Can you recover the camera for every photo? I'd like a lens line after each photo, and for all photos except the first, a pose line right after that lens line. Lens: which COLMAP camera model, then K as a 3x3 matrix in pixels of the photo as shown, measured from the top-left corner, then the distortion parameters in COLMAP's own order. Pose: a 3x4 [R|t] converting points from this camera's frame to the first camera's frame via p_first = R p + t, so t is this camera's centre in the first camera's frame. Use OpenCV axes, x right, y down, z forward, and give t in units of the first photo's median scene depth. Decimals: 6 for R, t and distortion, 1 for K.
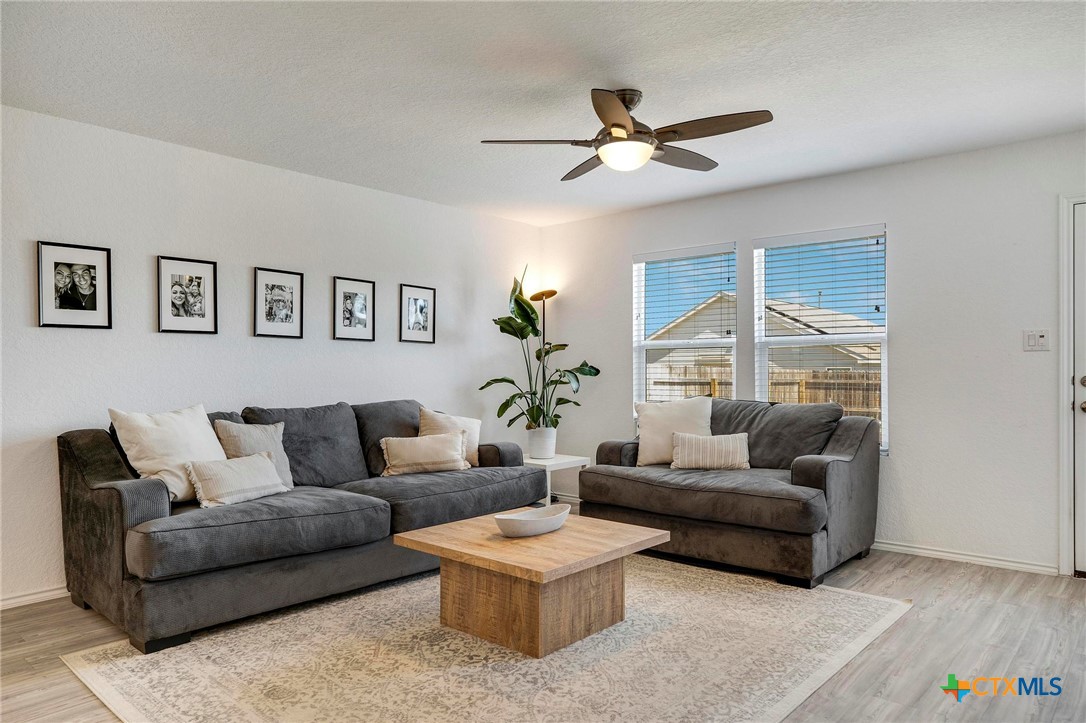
lens RADIAL K [[715.8, 0, 528.8], [0, 715.8, 364.6], [0, 0, 1]] dist [-0.004870, -0.000386]
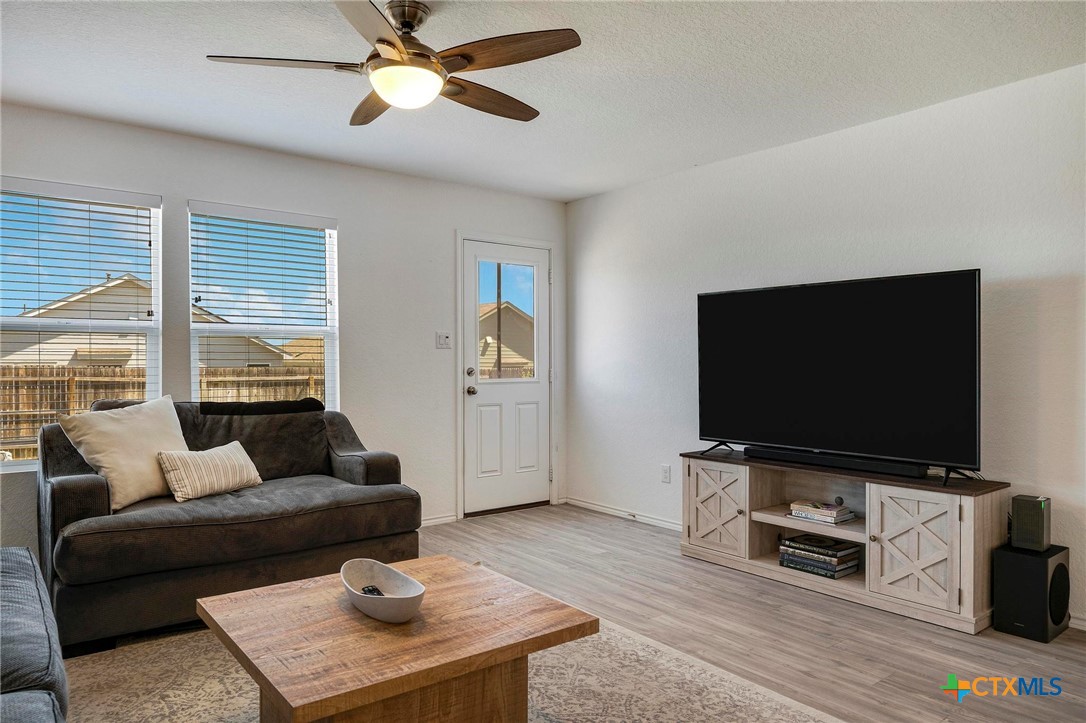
lens RADIAL K [[715.8, 0, 528.8], [0, 715.8, 364.6], [0, 0, 1]] dist [-0.004870, -0.000386]
pose [[0.183245, -0.001836, 0.983066, -0.526888], [-0.006603, 0.999973, 0.003099, 0.004907], [-0.983045, -0.007059, 0.183228, 0.636219]]
